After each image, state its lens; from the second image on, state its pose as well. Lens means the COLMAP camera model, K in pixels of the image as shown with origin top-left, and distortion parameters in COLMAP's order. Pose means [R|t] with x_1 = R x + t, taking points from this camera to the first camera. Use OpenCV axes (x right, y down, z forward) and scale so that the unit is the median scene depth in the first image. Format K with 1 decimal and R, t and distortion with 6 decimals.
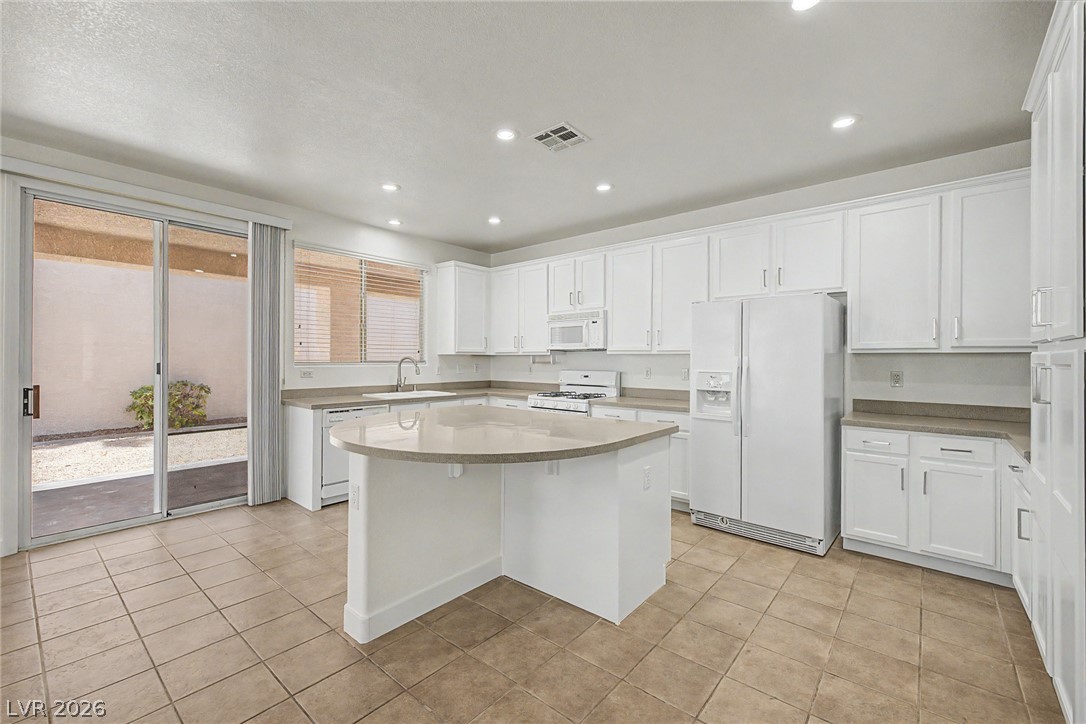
lens RADIAL K [[456.5, 0, 538.3], [0, 456.5, 359.1], [0, 0, 1]] dist [0.009486, 0.000085]
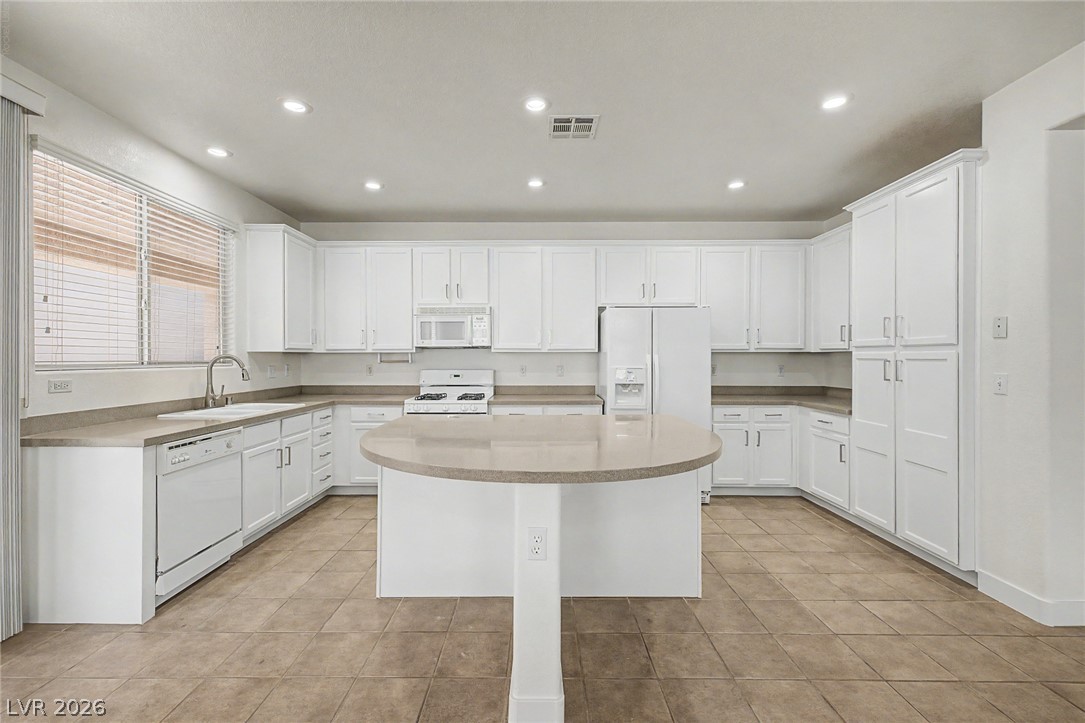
lens RADIAL K [[456.1, 0, 537.8], [0, 456.1, 358.6], [0, 0, 1]] dist [0.009486, 0.000085]
pose [[0.760167, -0.006024, 0.649700, -0.405577], [0.003202, 0.999980, 0.005525, -0.001838], [-0.649720, -0.002120, 0.760171, 0.201360]]
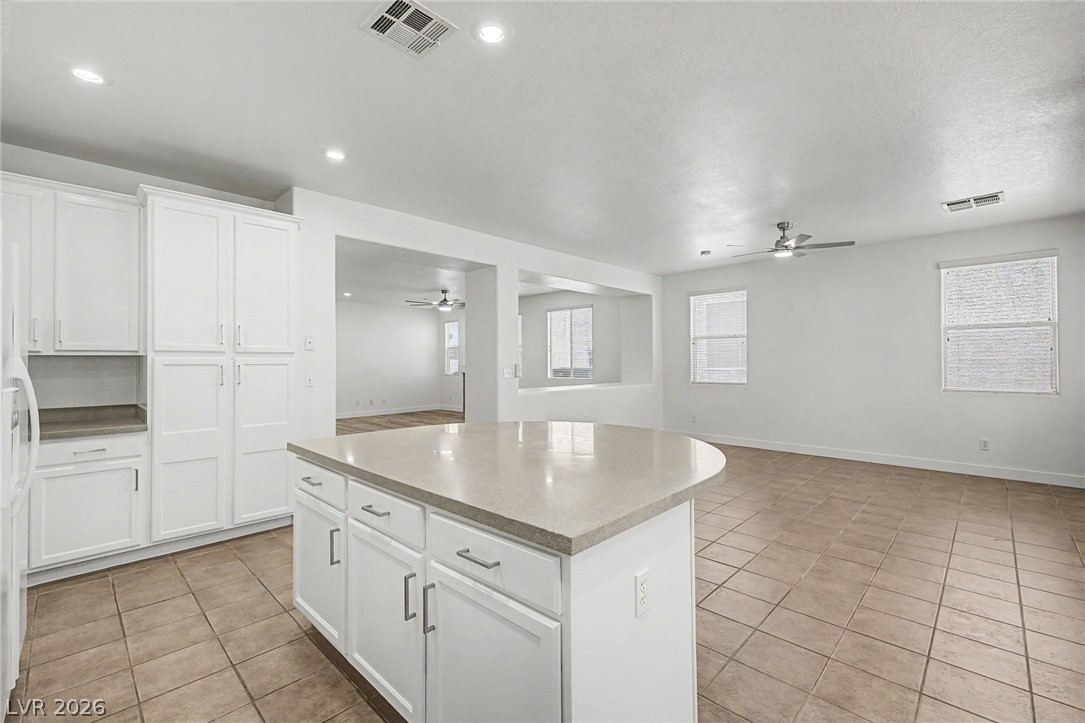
lens RADIAL K [[464.2, 0, 531.2], [0, 464.2, 359.1], [0, 0, 1]] dist [0.003597, 0.000287]
pose [[-0.997223, 0.001791, 0.074454, -0.113844], [0.001211, 0.999969, -0.007826, 0.001567], [-0.074465, -0.007714, -0.997194, 1.053164]]
